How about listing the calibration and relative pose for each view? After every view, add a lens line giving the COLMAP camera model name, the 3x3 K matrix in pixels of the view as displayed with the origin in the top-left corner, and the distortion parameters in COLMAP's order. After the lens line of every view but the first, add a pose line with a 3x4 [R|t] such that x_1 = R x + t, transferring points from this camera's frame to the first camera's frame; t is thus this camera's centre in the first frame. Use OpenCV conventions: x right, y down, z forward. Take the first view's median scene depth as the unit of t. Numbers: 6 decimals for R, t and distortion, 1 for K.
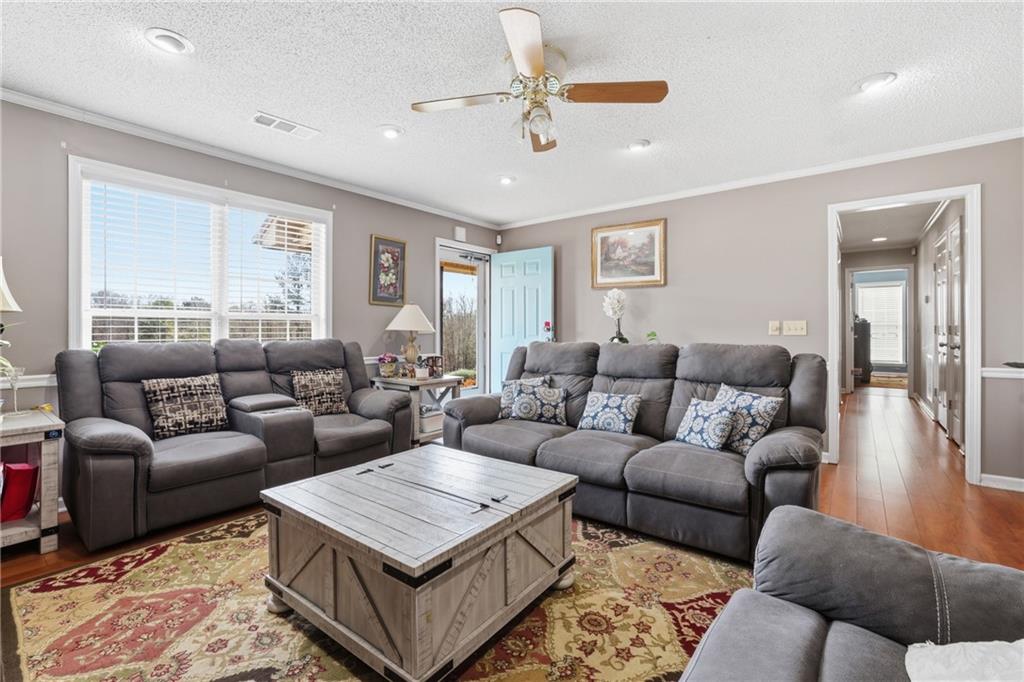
lens RADIAL K [[458.4, 0, 508.6], [0, 458.4, 330.8], [0, 0, 1]] dist [-0.042061, 0.015461]
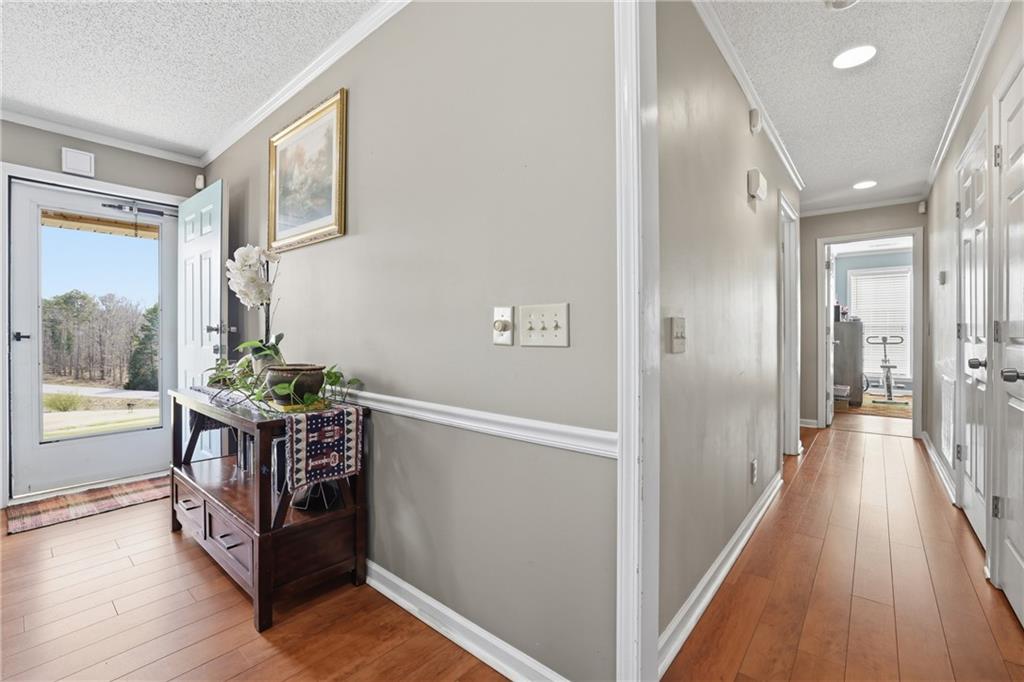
lens RADIAL K [[440.7, 0, 514.8], [0, 440.7, 334.9], [0, 0, 1]] dist [-0.039623, 0.014363]
pose [[0.999363, 0.001674, -0.035635, 0.421470], [-0.001525, 0.999990, 0.004220, 0.000405], [0.035641, -0.004163, 0.999356, 0.445481]]
